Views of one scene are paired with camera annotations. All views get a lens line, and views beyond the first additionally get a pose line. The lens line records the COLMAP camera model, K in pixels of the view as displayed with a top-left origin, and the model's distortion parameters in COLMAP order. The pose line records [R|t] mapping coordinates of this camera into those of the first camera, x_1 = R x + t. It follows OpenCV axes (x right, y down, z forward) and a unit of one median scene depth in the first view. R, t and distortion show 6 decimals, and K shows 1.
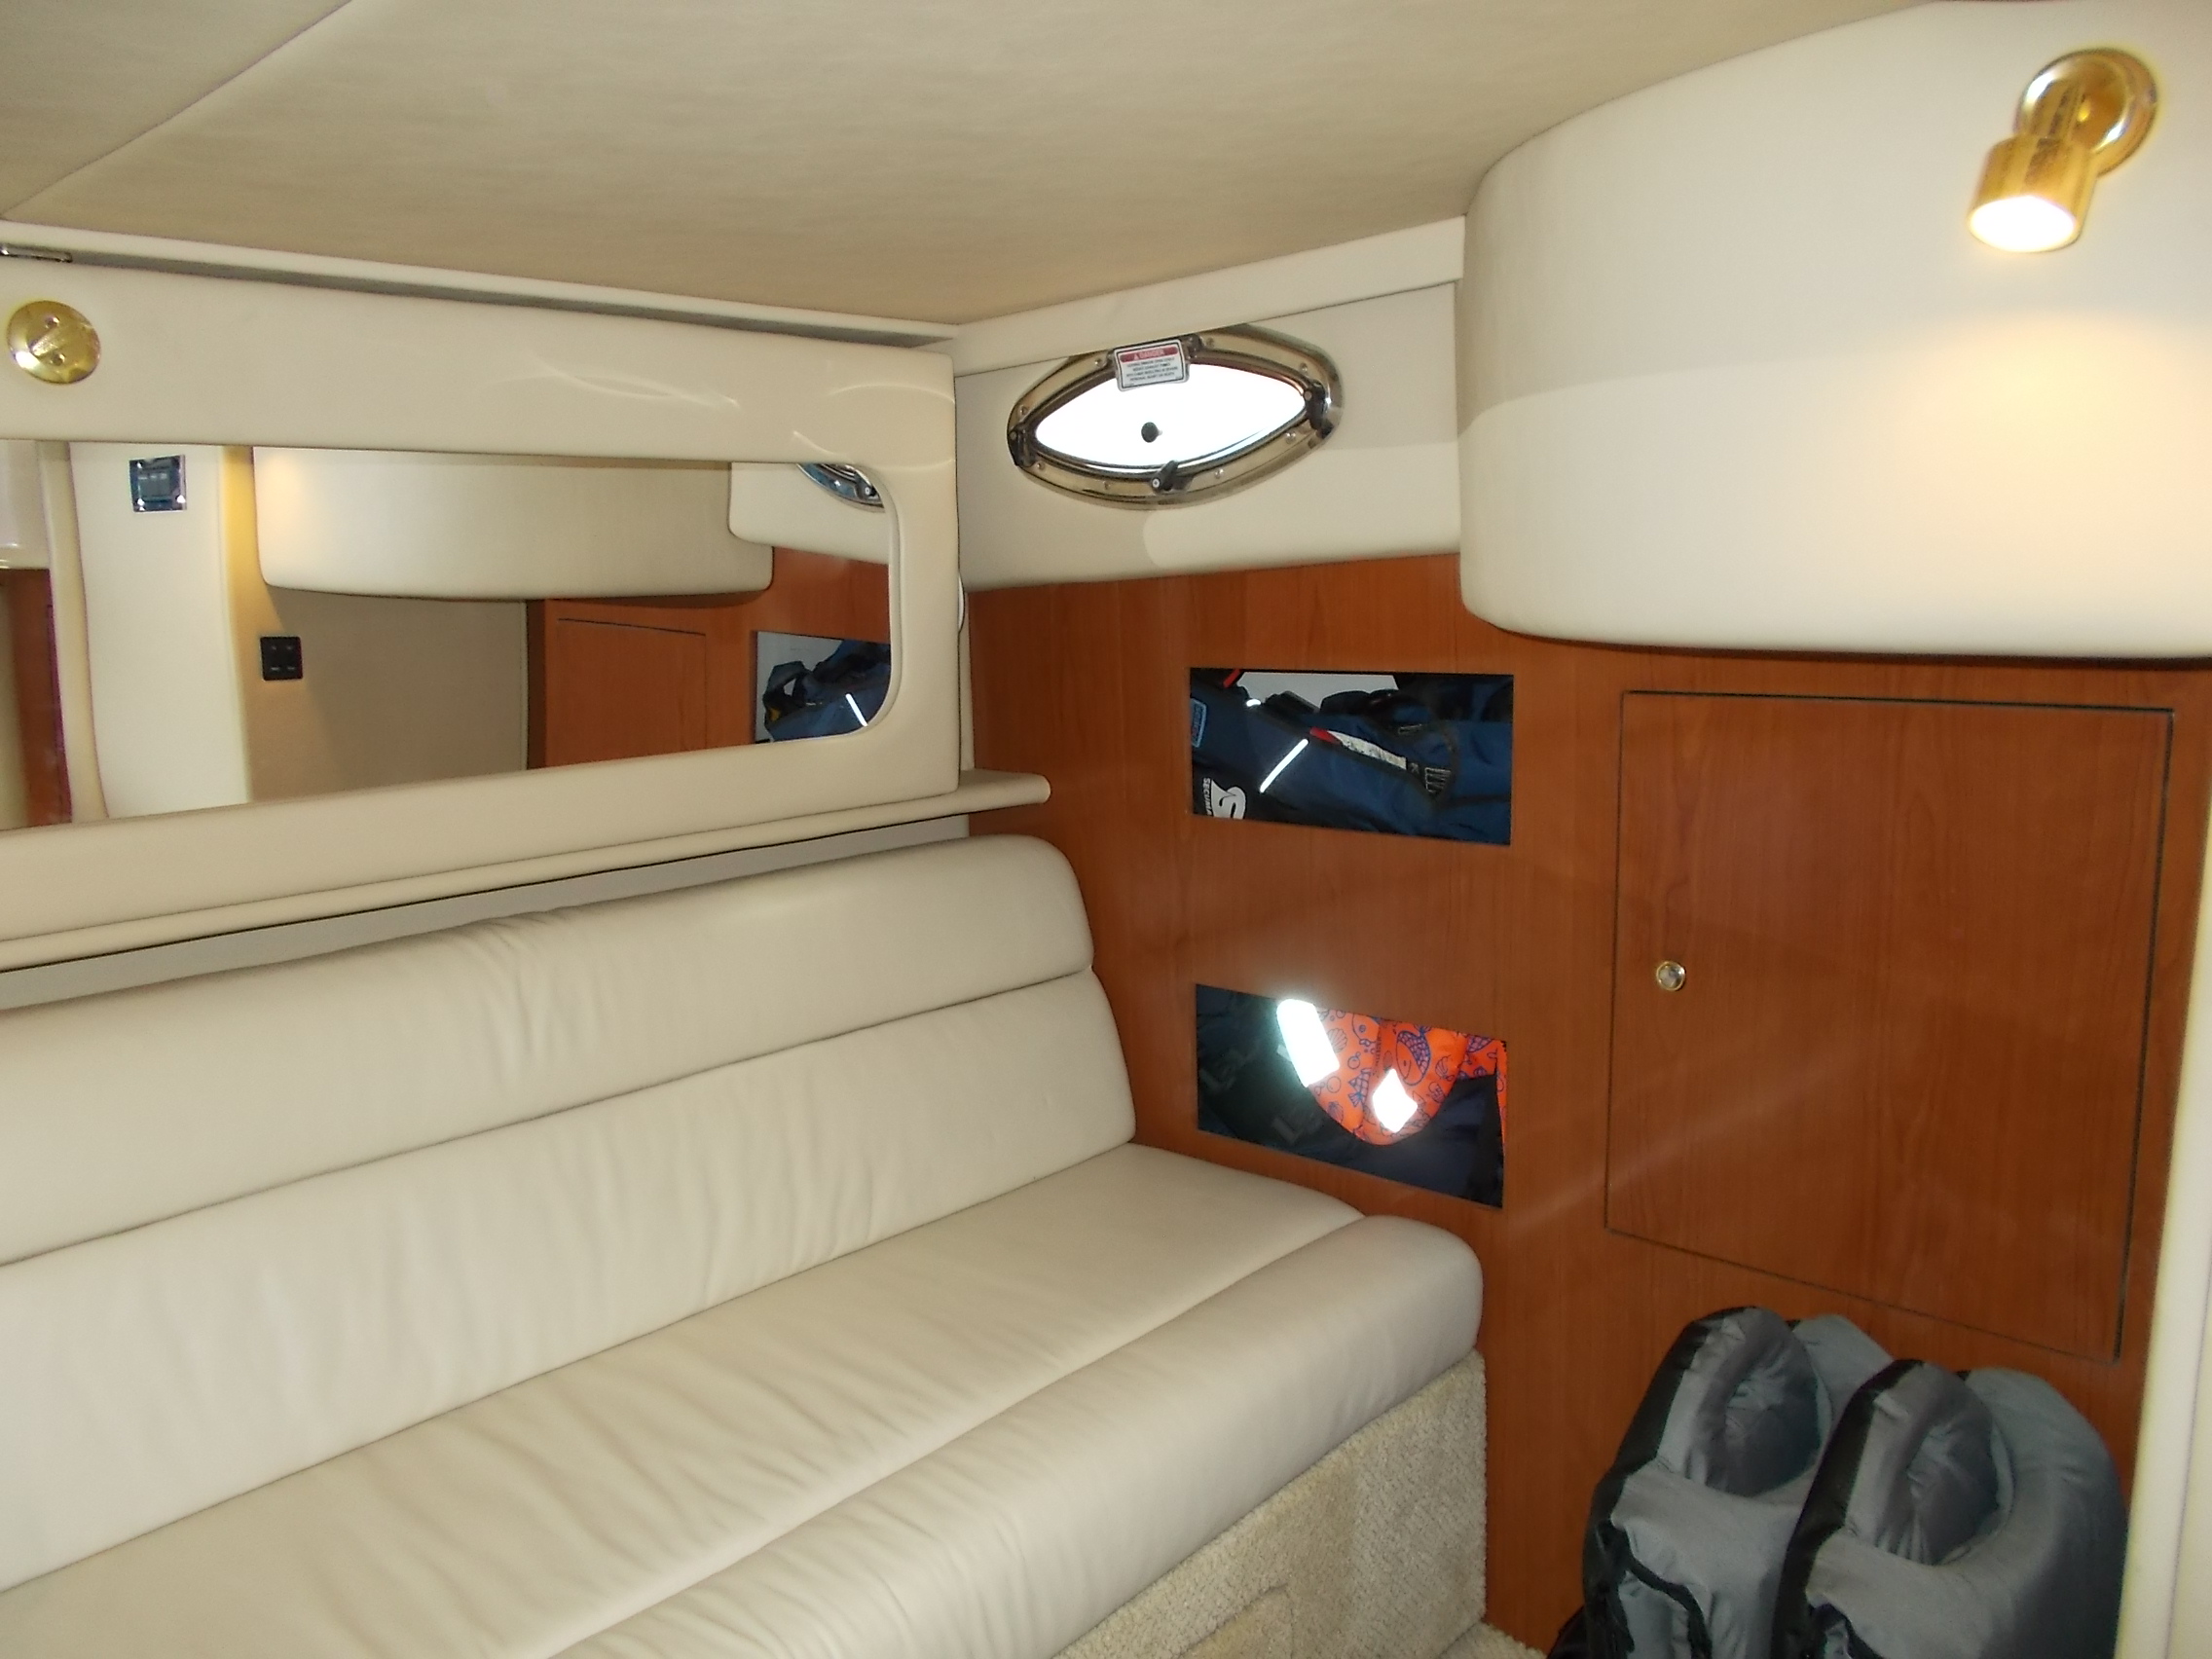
lens RADIAL K [[1689.6, 0, 1109.4], [0, 1689.6, 822.6], [0, 0, 1]] dist [-0.001575, -0.006320]
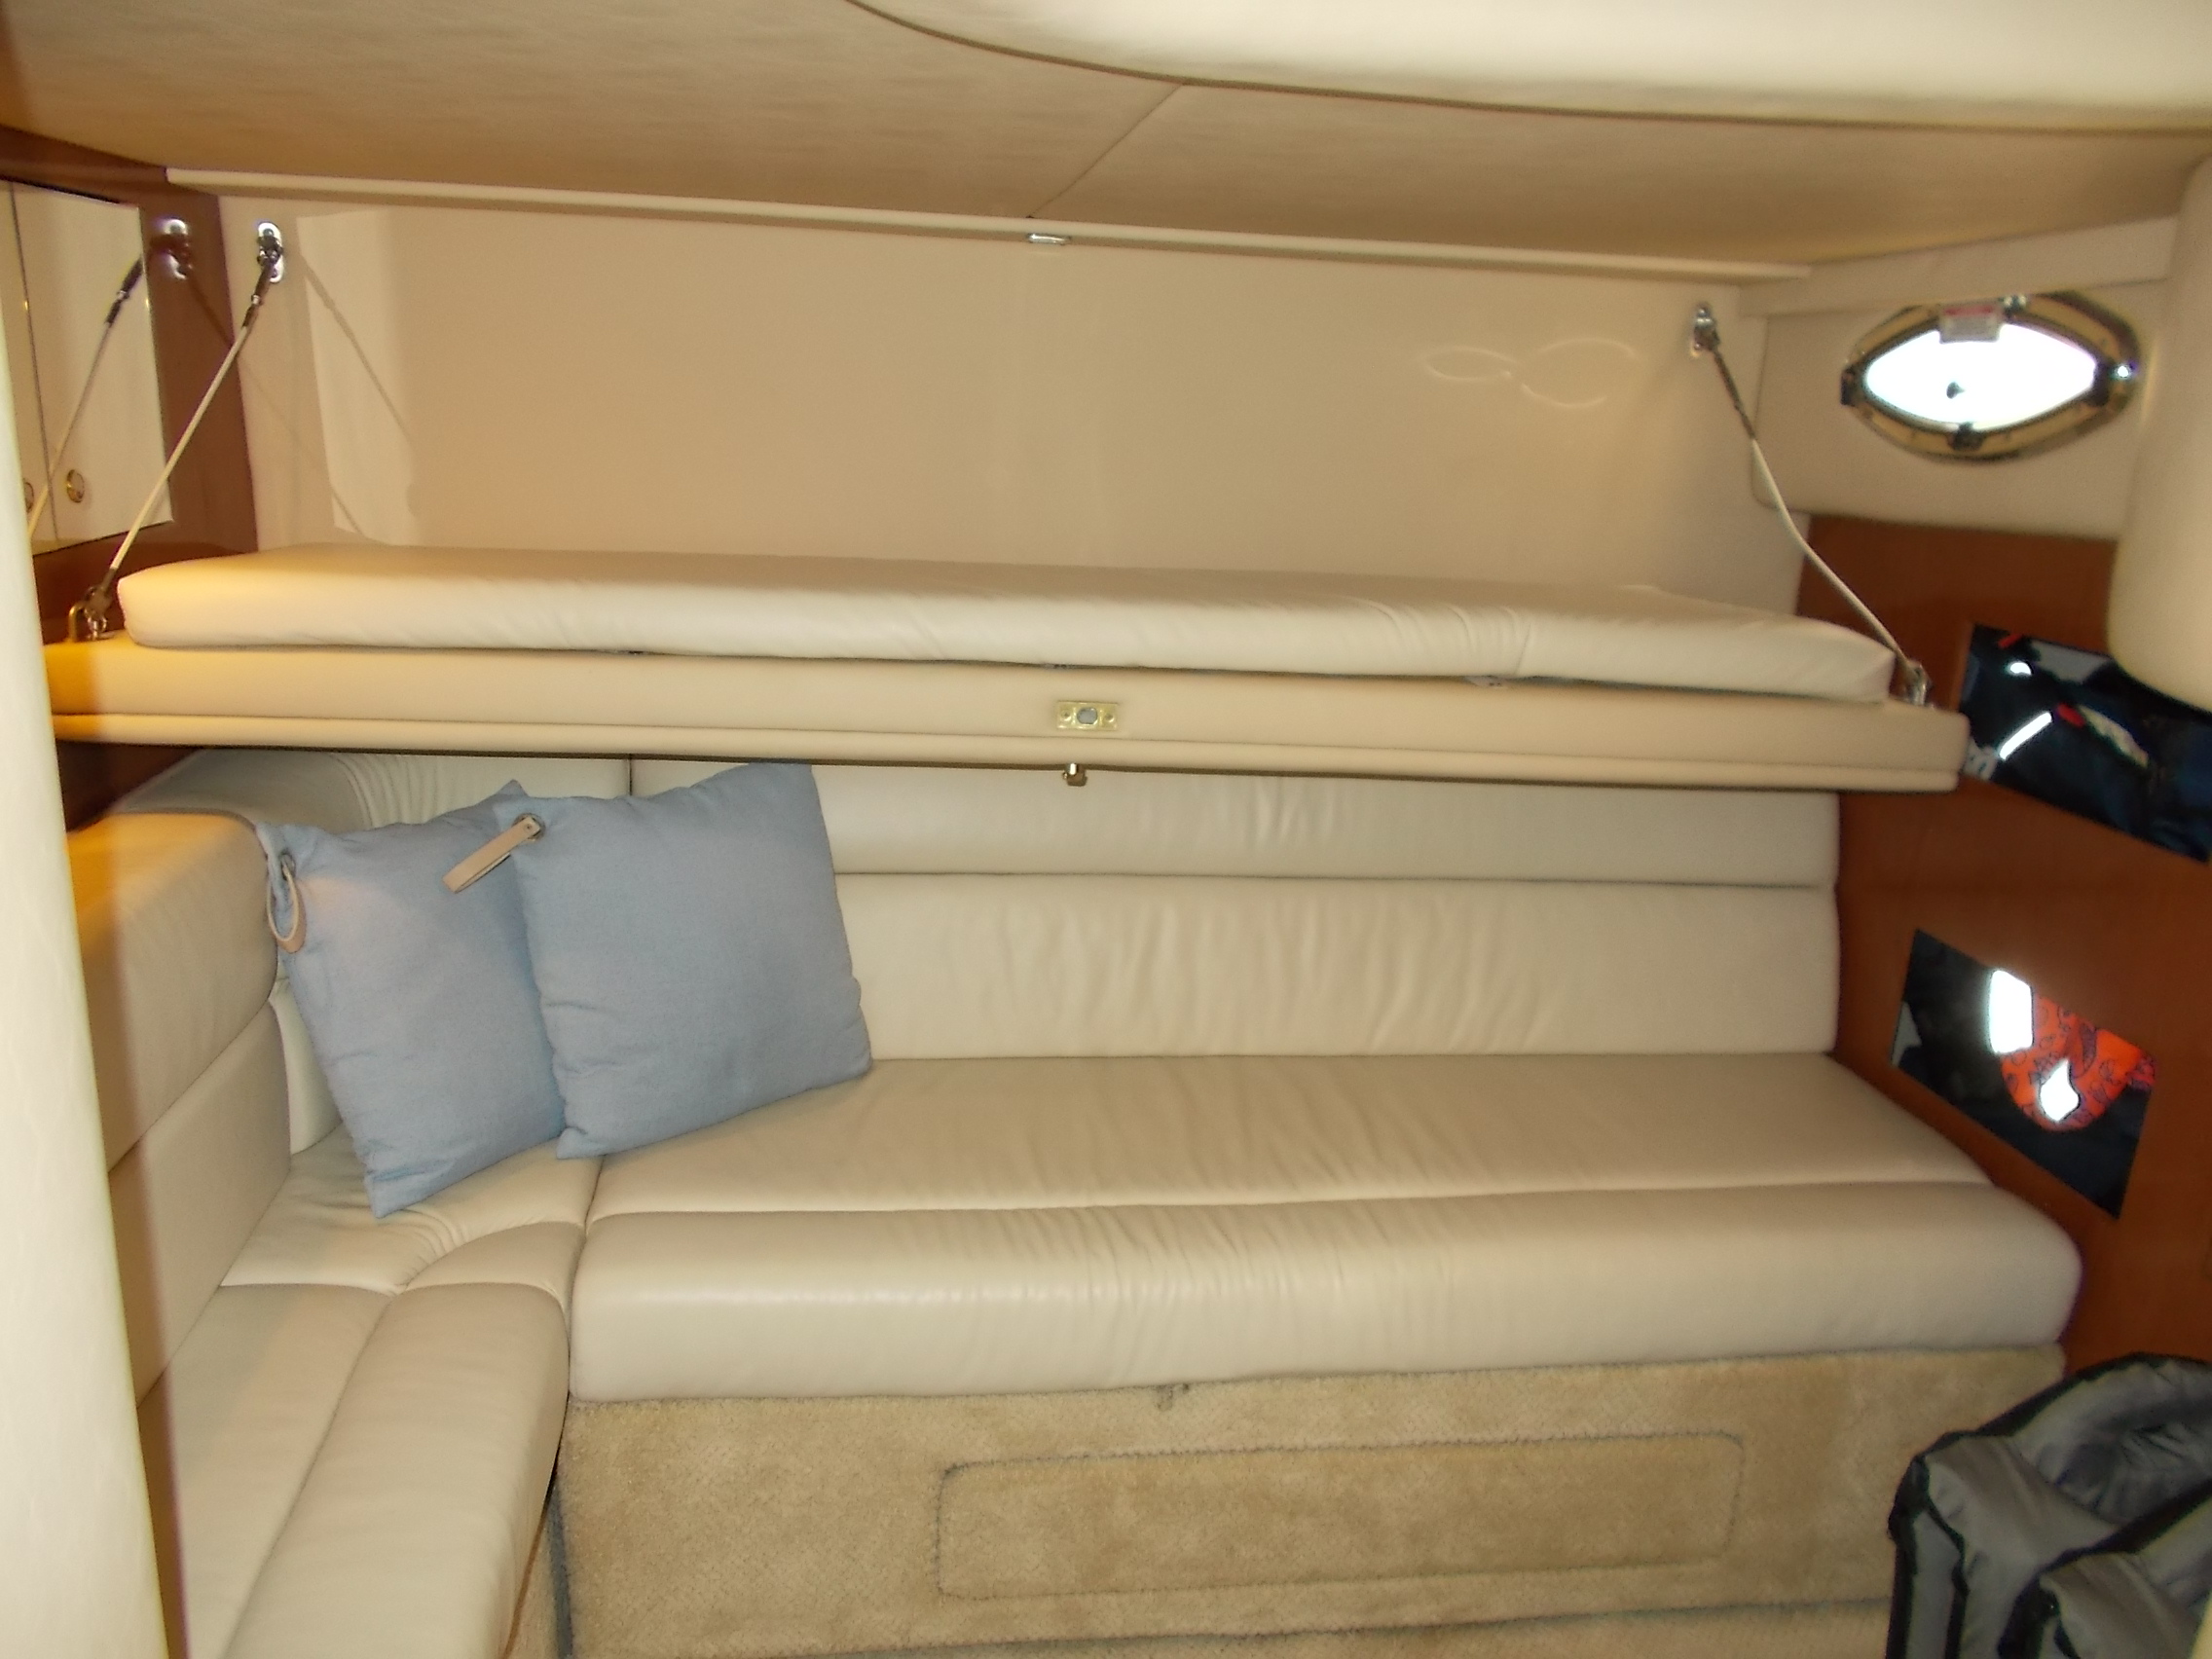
lens RADIAL K [[1715.3, 0, 1096.1], [0, 1715.3, 834.8], [0, 0, 1]] dist [0.010280, -0.003593]
pose [[0.771568, 0.236770, -0.590443, 0.308154], [-0.168960, 0.971092, 0.168621, -0.058375], [0.613299, -0.030341, 0.789268, -0.150045]]
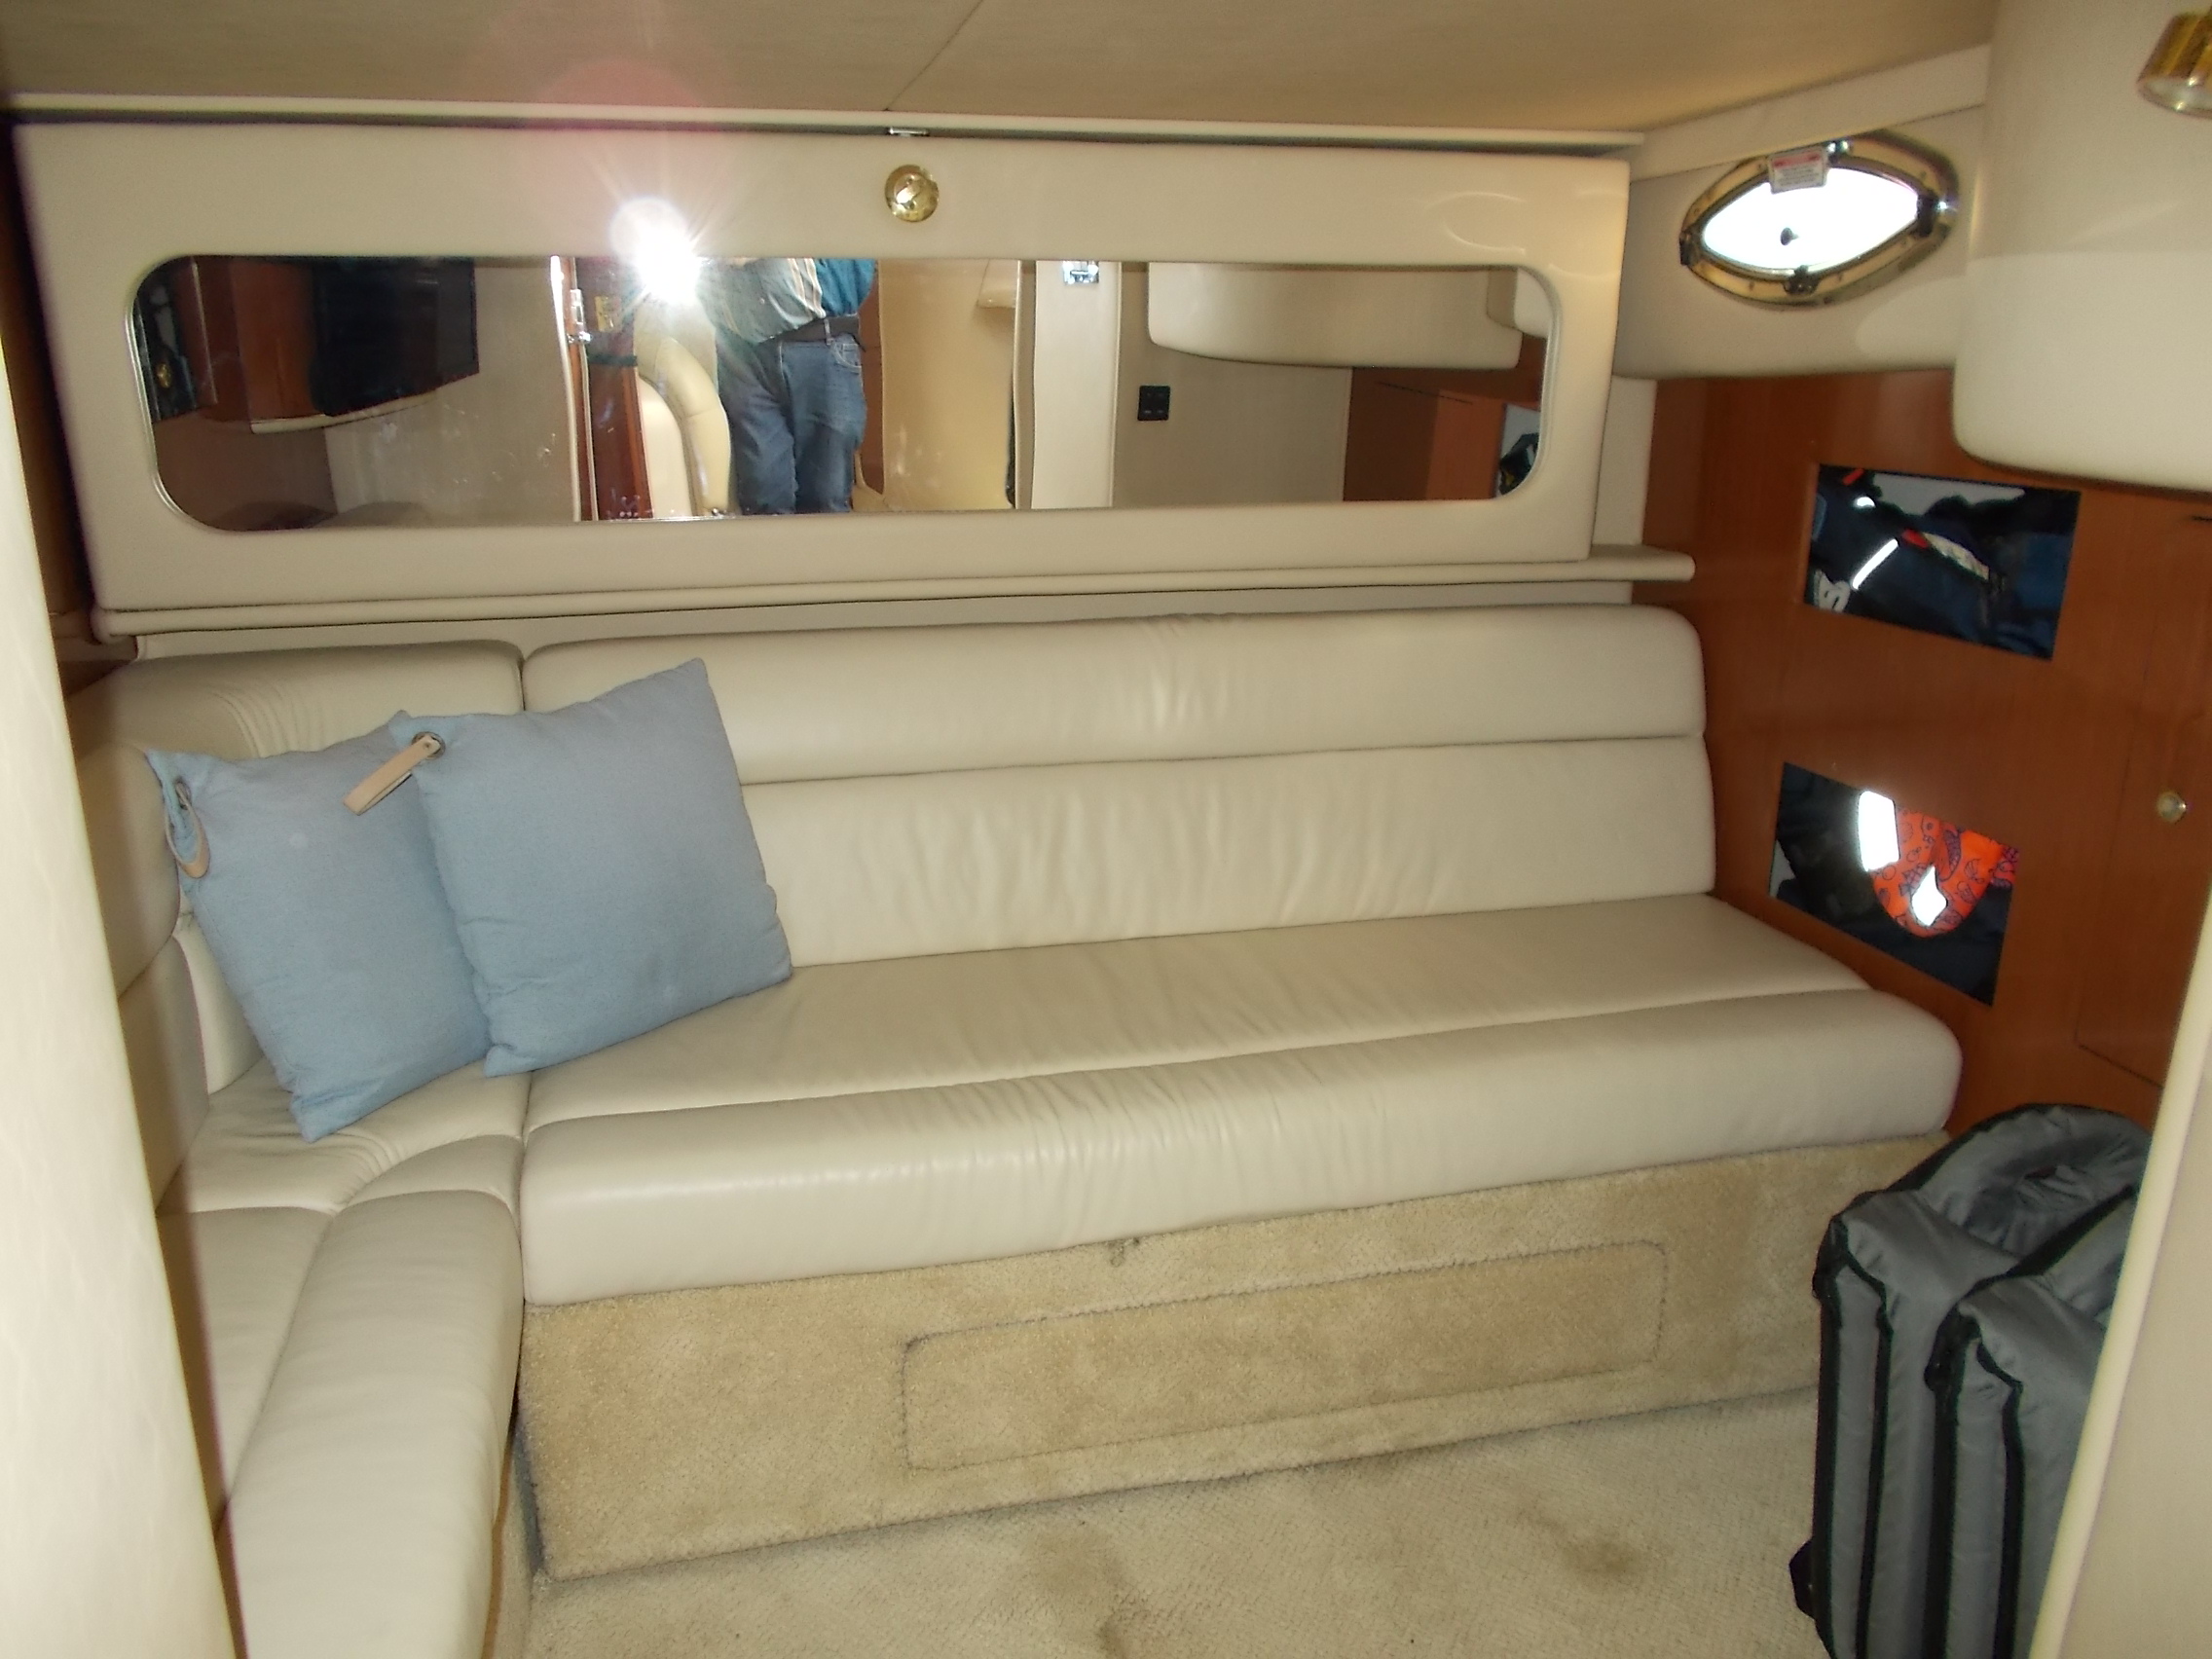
lens RADIAL K [[1713.3, 0, 1096.4], [0, 1713.3, 826.8], [0, 0, 1]] dist [0.007582, 0.006549]
pose [[0.832036, 0.181513, -0.524185, 0.304490], [-0.108593, 0.979964, 0.166969, 0.001059], [0.543989, -0.082001, 0.835076, -0.180409]]
